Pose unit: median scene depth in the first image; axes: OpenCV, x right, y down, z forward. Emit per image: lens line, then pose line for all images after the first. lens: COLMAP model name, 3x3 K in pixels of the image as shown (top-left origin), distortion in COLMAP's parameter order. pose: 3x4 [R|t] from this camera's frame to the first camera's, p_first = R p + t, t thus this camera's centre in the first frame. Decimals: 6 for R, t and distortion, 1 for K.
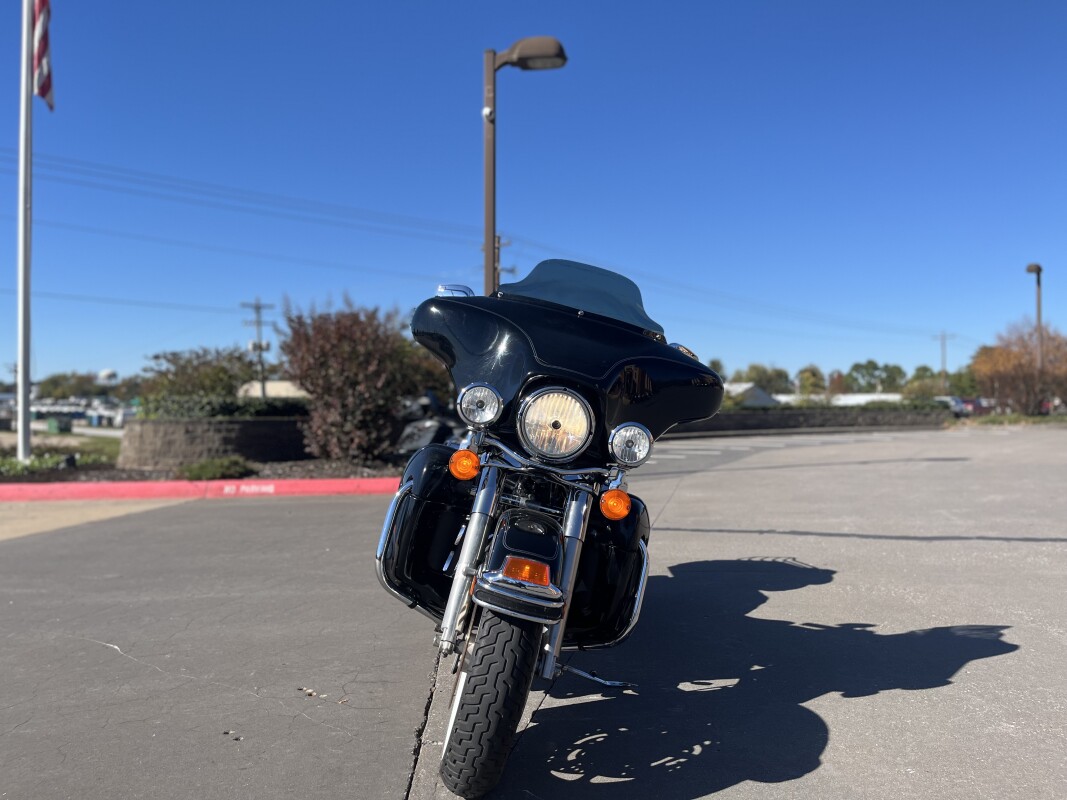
lens RADIAL K [[819.0, 0, 530.2], [0, 819.0, 399.9], [0, 0, 1]] dist [0.053626, -0.096636]
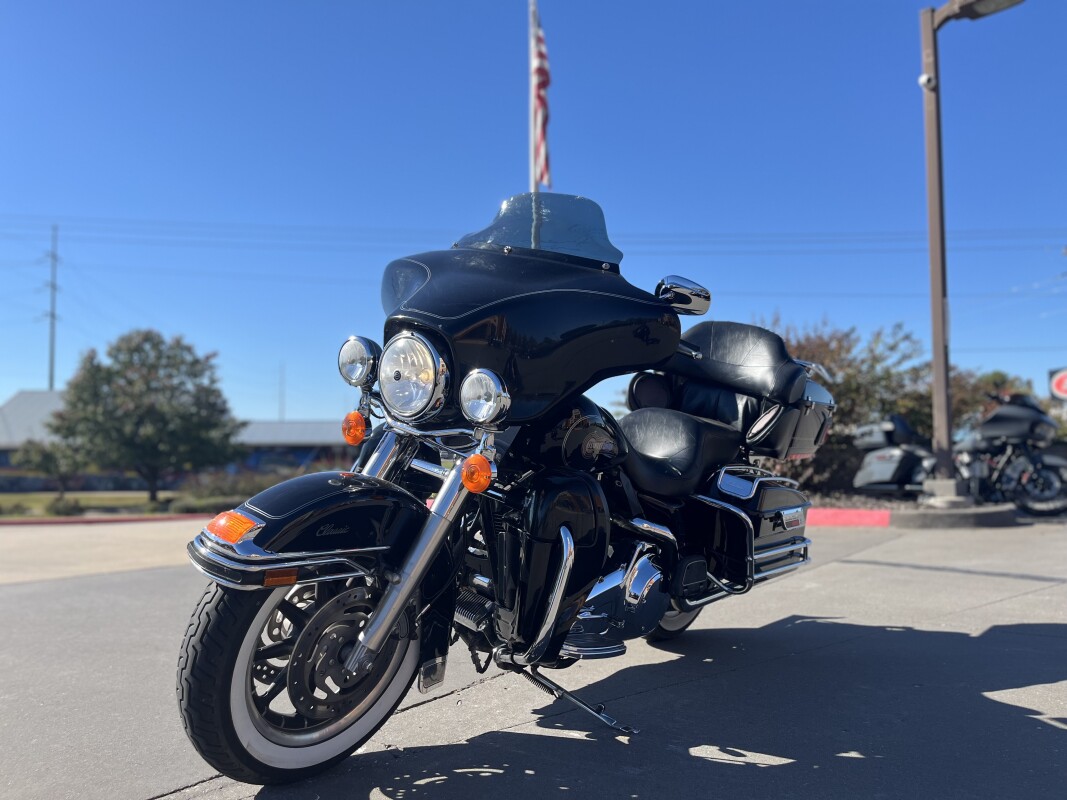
lens RADIAL K [[819.0, 0, 530.2], [0, 819.0, 399.9], [0, 0, 1]] dist [0.053626, -0.096636]
pose [[0.778498, -0.025448, -0.627131, 0.154528], [-0.006071, 0.998826, -0.048067, 0.022261], [0.627617, 0.041228, 0.777430, 0.099370]]
